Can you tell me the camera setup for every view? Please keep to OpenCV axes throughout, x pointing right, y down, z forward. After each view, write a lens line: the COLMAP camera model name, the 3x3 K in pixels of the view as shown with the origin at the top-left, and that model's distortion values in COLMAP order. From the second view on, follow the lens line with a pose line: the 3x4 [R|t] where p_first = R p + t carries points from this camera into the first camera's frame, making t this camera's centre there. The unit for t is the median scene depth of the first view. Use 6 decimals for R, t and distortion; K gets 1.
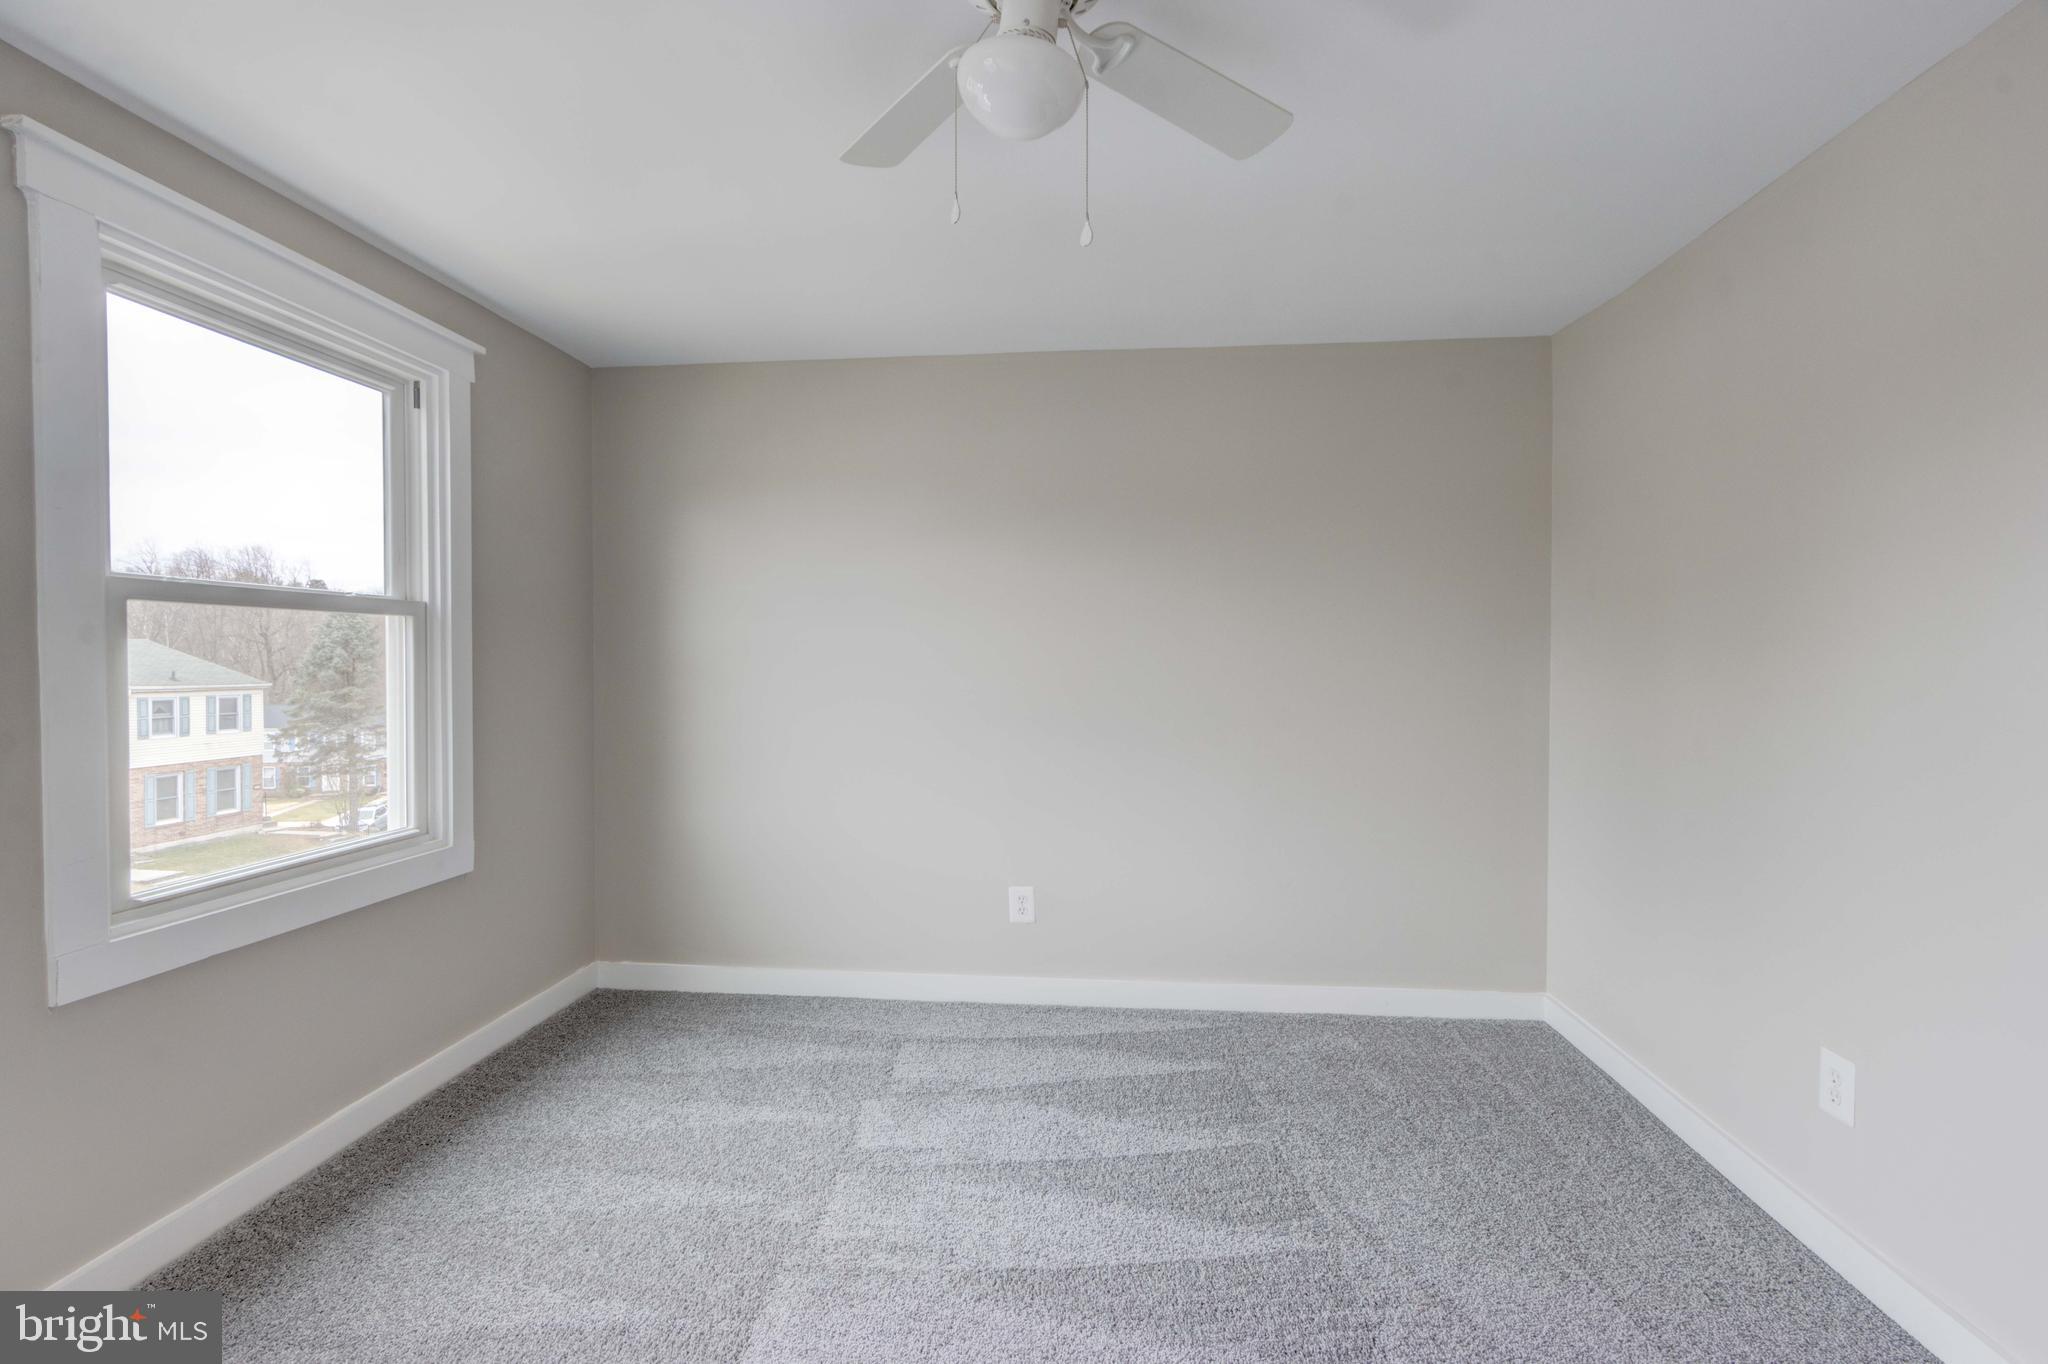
lens RADIAL K [[928.5, 0, 1026.7], [0, 928.5, 686.8], [0, 0, 1]] dist [-0.001262, -0.000524]
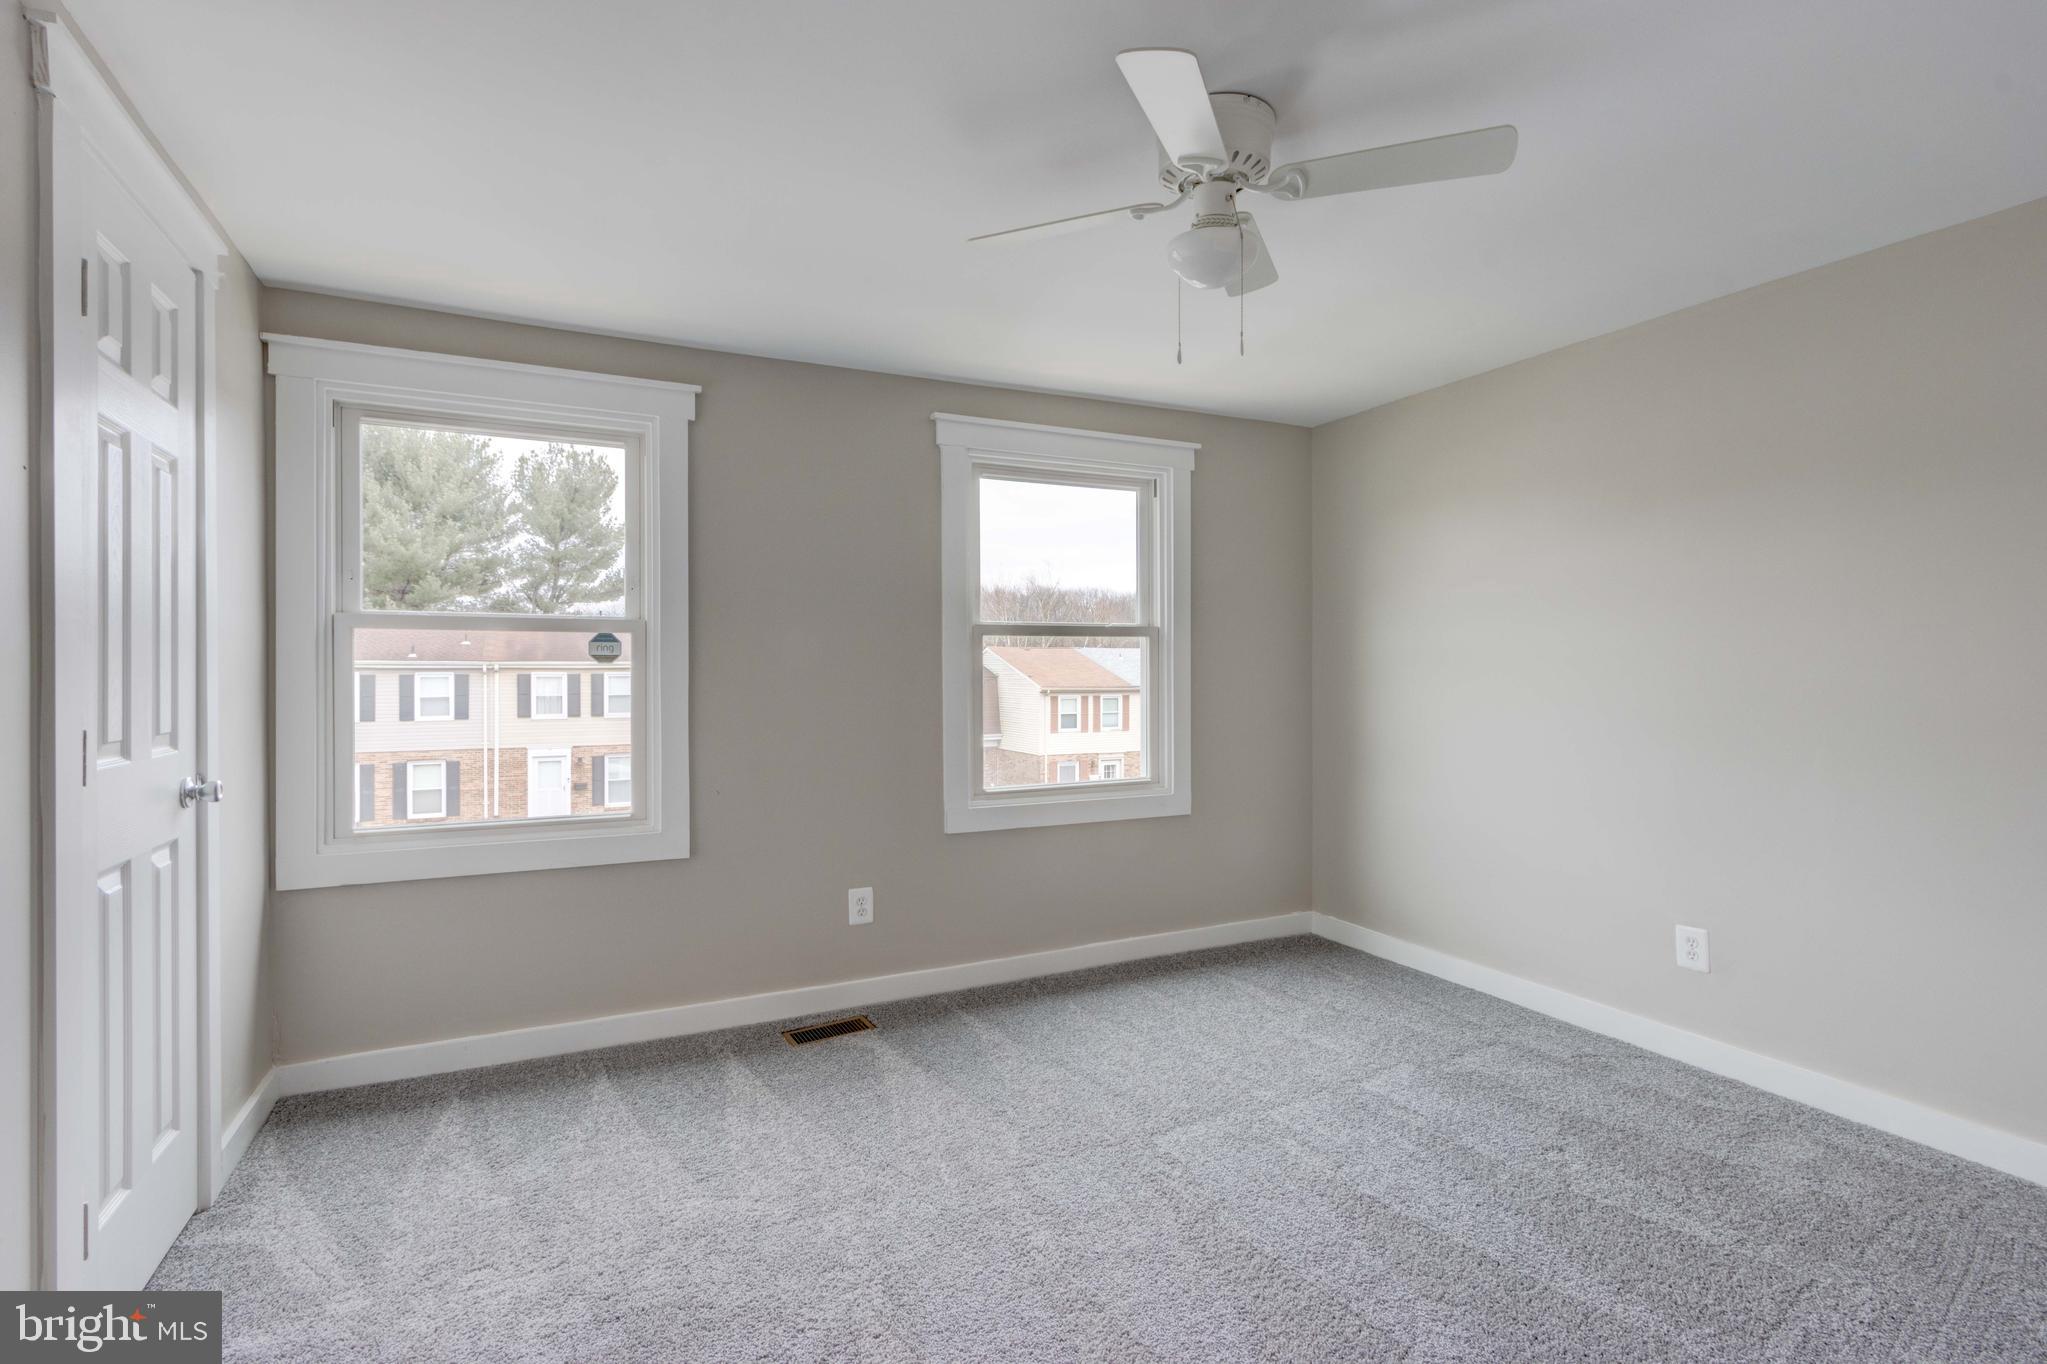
lens RADIAL K [[963.5, 0, 1020.7], [0, 963.5, 691.9], [0, 0, 1]] dist [0.003525, 0.000287]
pose [[0.525347, 0.019842, -0.850657, 0.532835], [-0.020538, 0.999733, 0.010636, 0.001482], [0.850640, 0.011883, 0.525614, 0.001964]]
